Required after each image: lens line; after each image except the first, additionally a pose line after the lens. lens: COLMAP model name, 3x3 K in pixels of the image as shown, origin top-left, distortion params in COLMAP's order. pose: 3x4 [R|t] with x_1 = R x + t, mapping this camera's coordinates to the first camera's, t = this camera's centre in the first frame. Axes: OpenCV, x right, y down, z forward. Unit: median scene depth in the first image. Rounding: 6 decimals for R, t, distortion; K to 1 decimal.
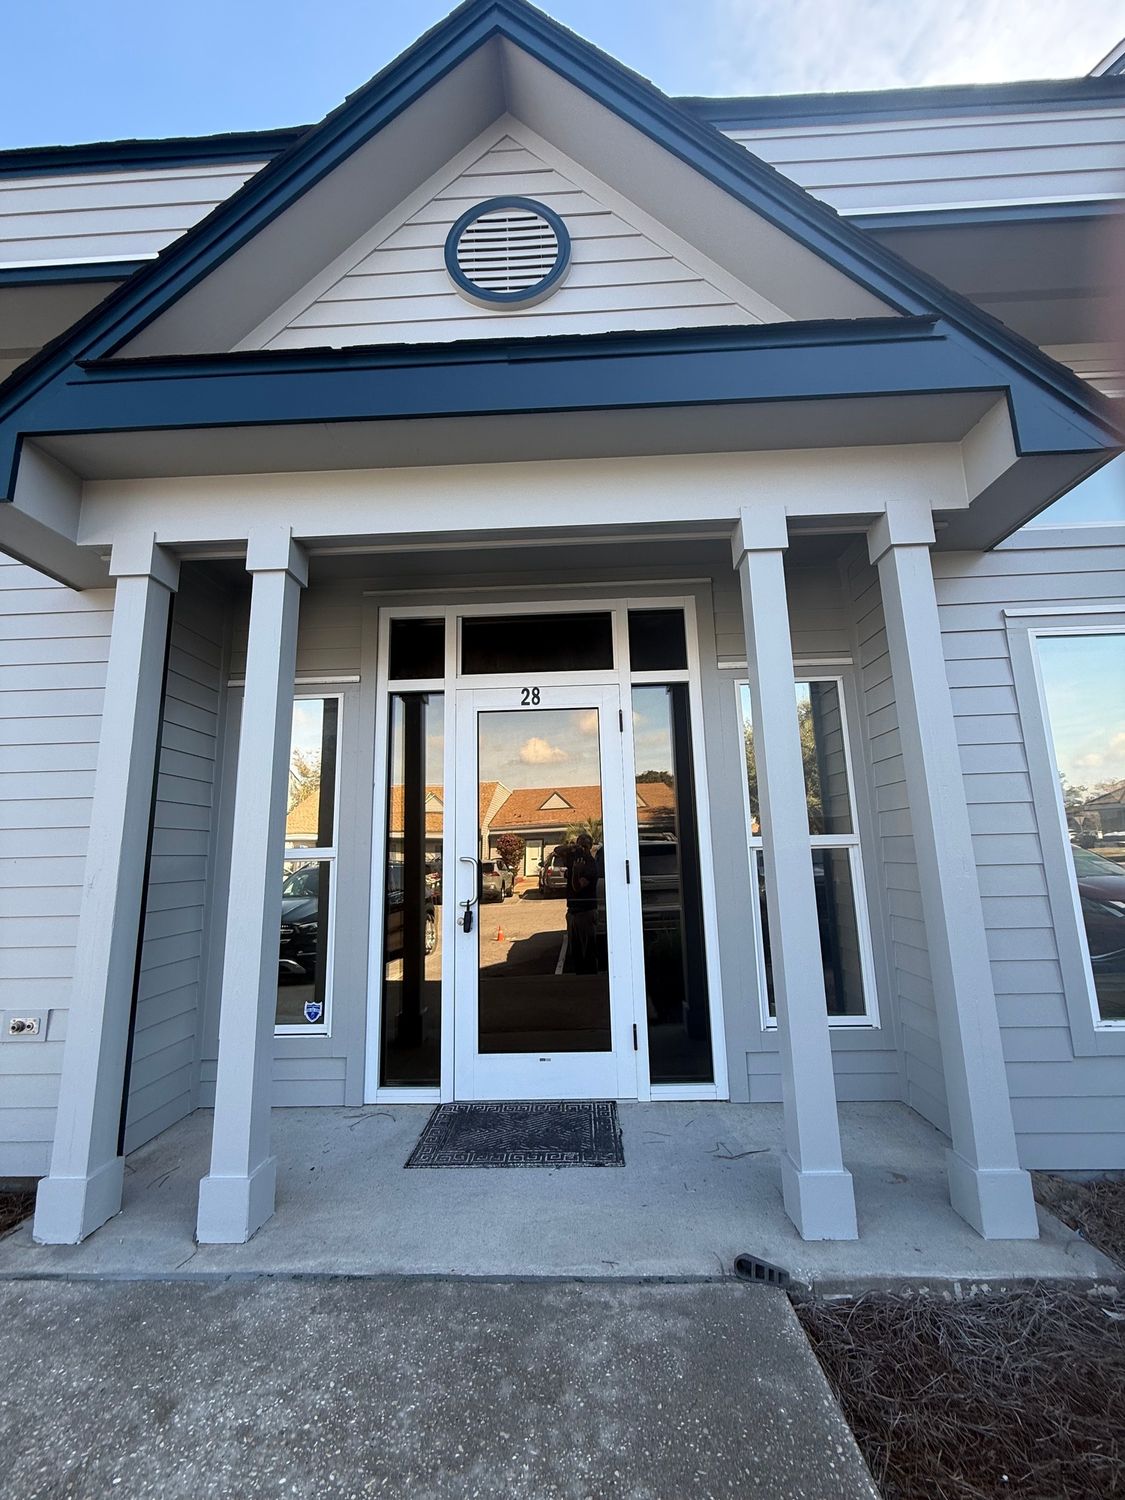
lens RADIAL K [[589.0, 0, 562.5], [0, 589.0, 750.0], [0, 0, 1]] dist [-0.000489, -0.000320]
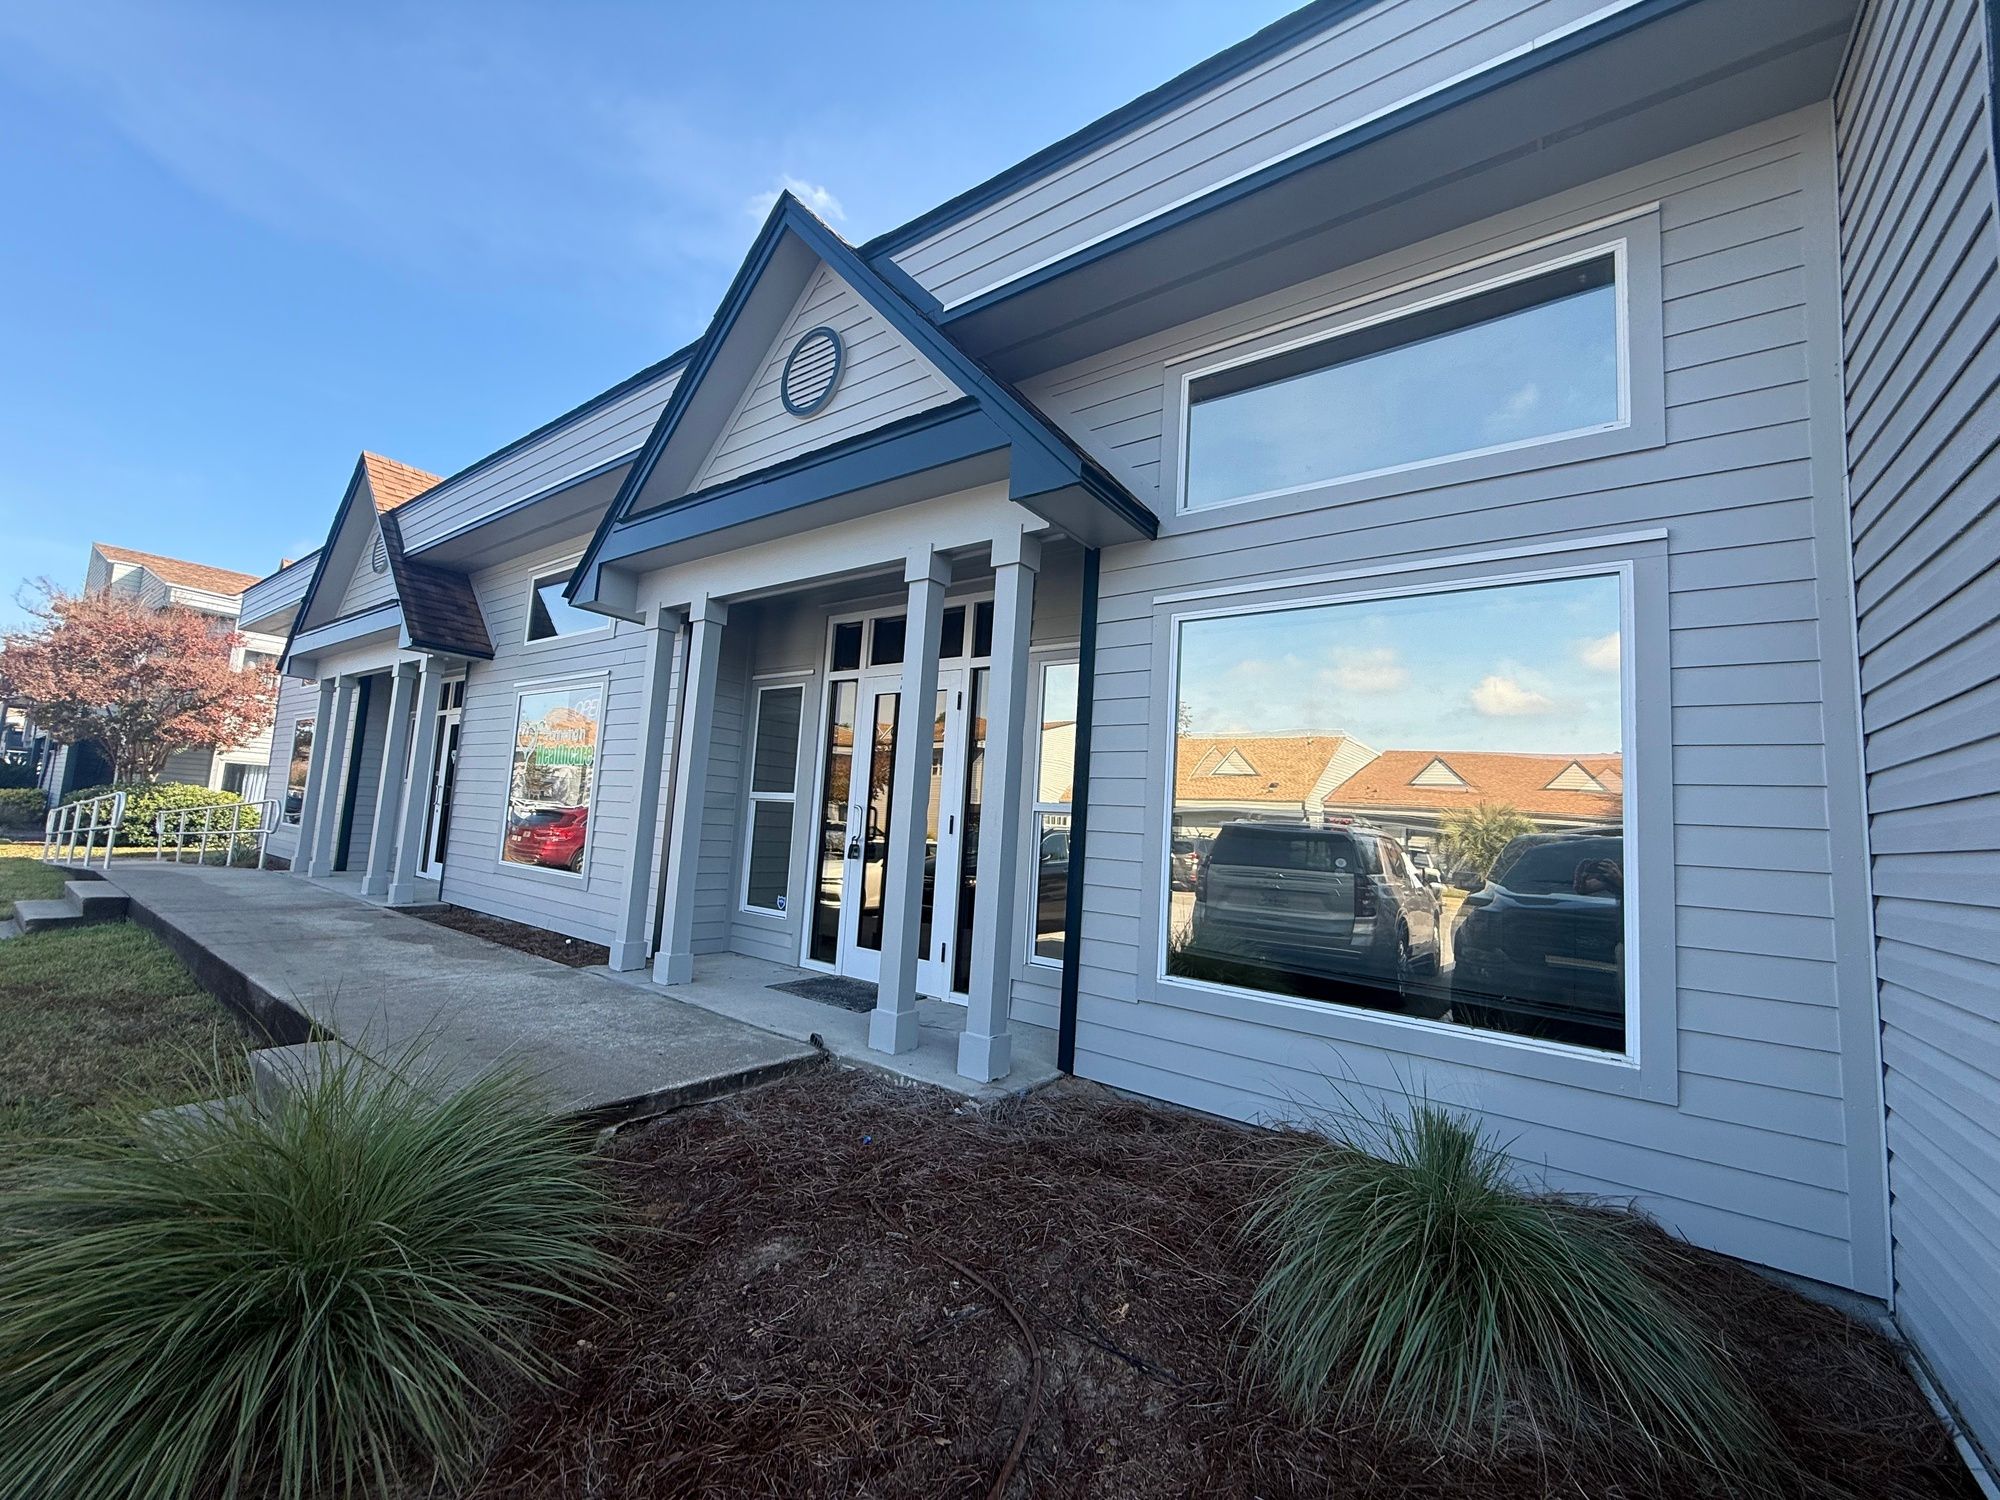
lens RADIAL K [[785.4, 0, 1003.8], [0, 785.4, 757.6], [0, 0, 1]] dist [-0.000489, -0.000320]
pose [[0.829164, 0.027631, -0.558322, 1.373048], [0.015013, 0.997317, 0.071652, -0.061571], [0.558803, -0.067793, 0.826525, -0.353181]]
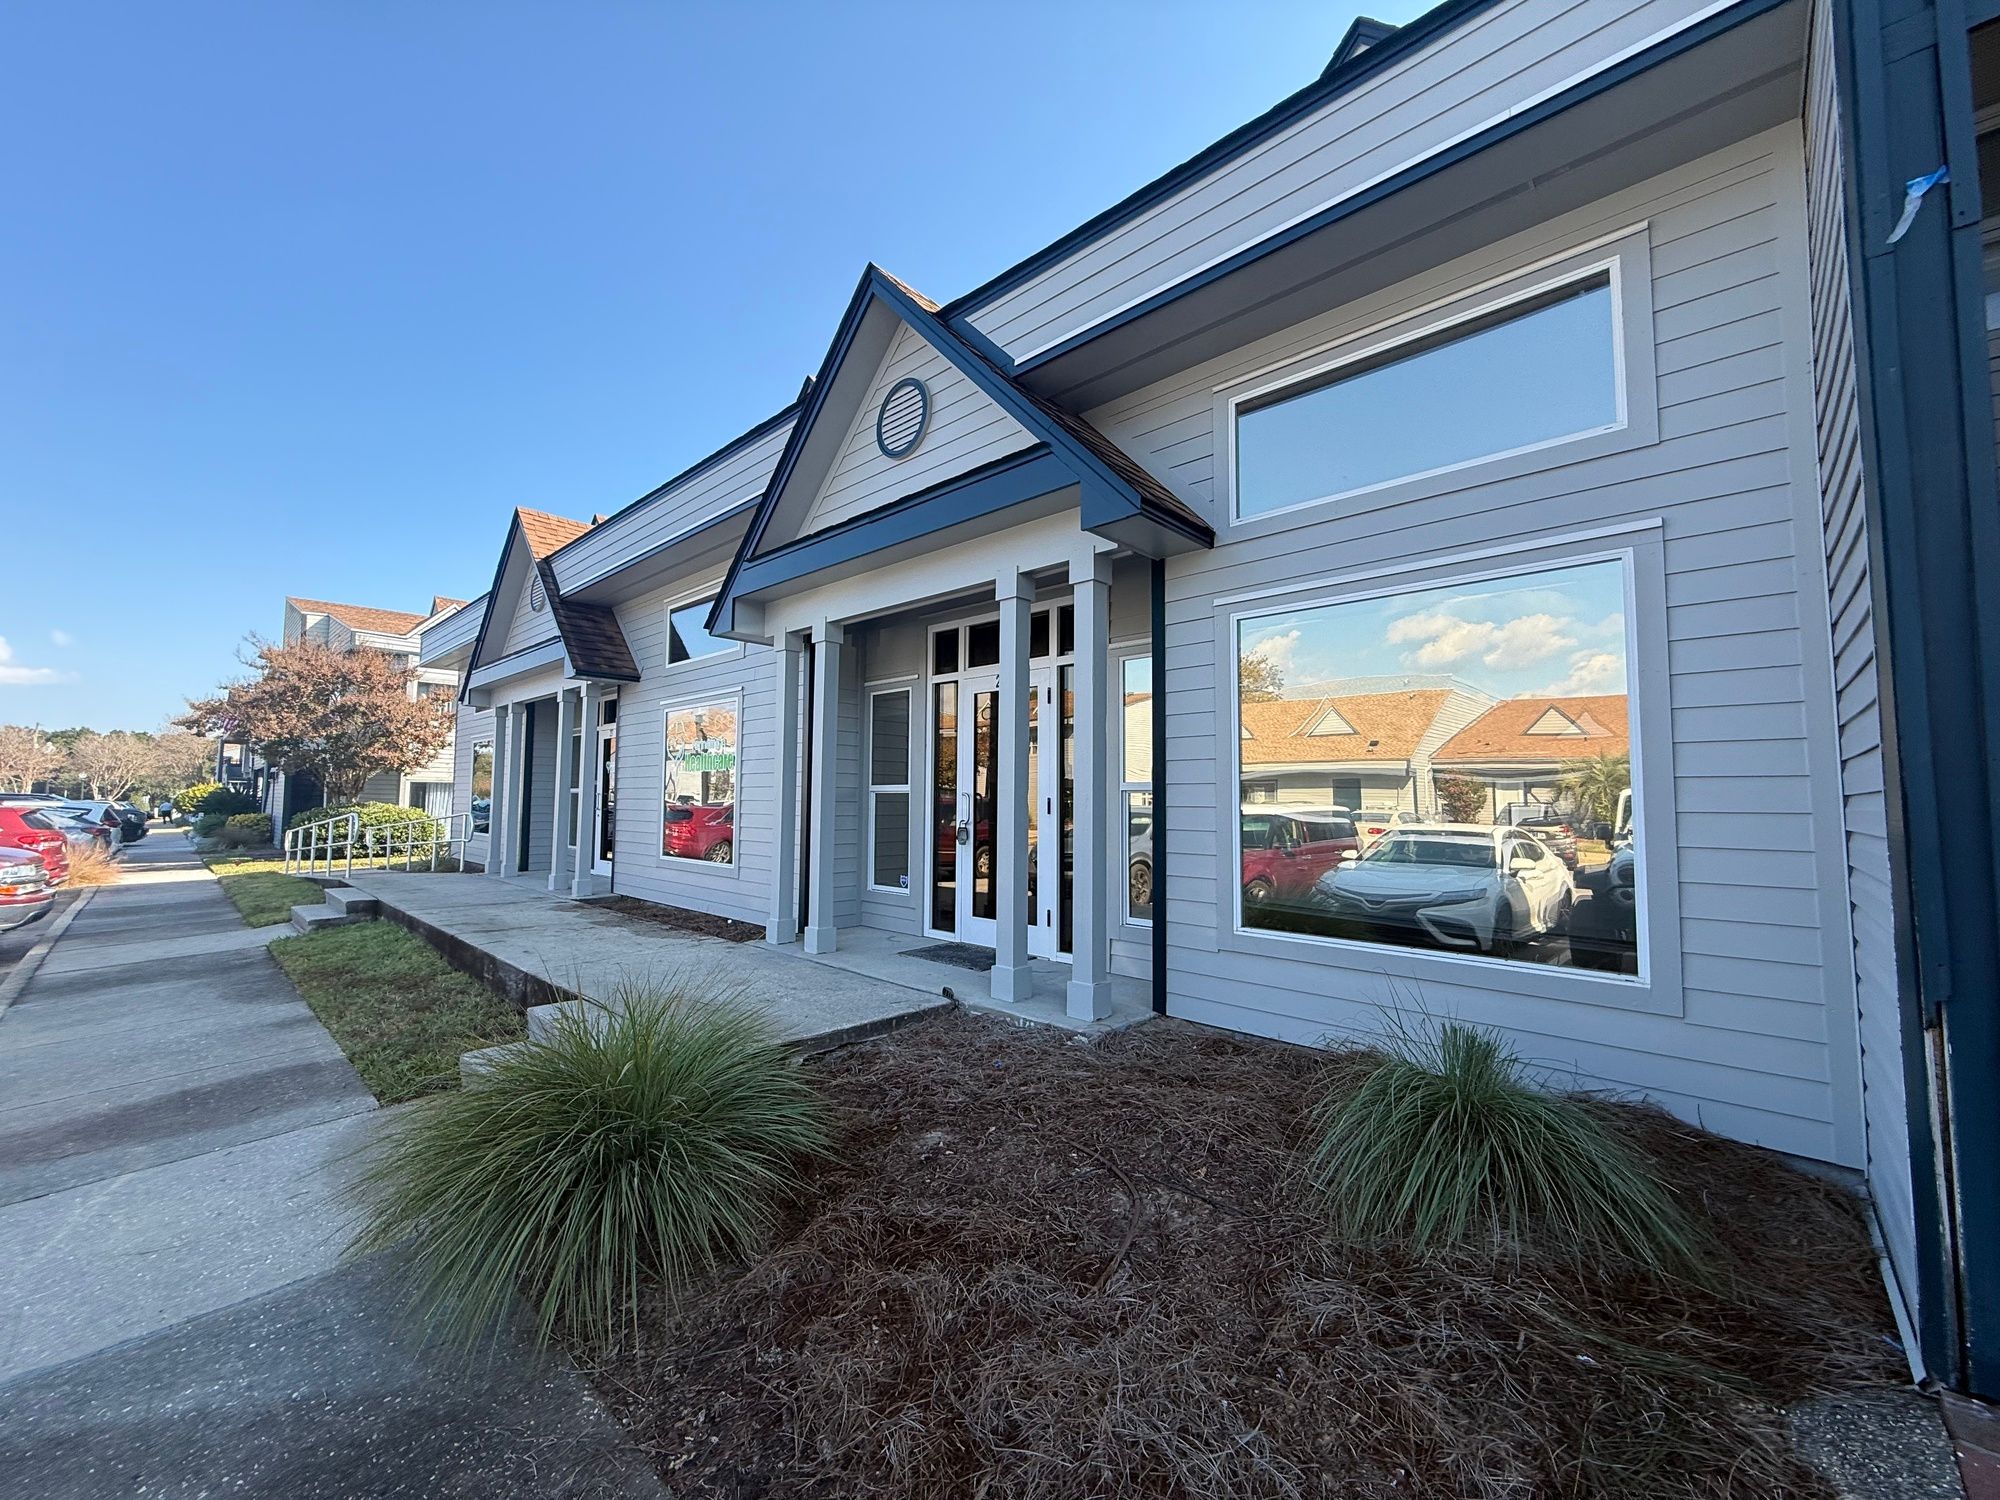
lens RADIAL K [[785.4, 0, 1003.8], [0, 785.4, 757.6], [0, 0, 1]] dist [-0.000489, -0.000320]
pose [[0.758159, -0.003300, -0.652061, 1.526896], [0.086820, 0.991595, 0.095927, -0.116146], [0.646264, -0.129340, 0.752073, -0.552535]]
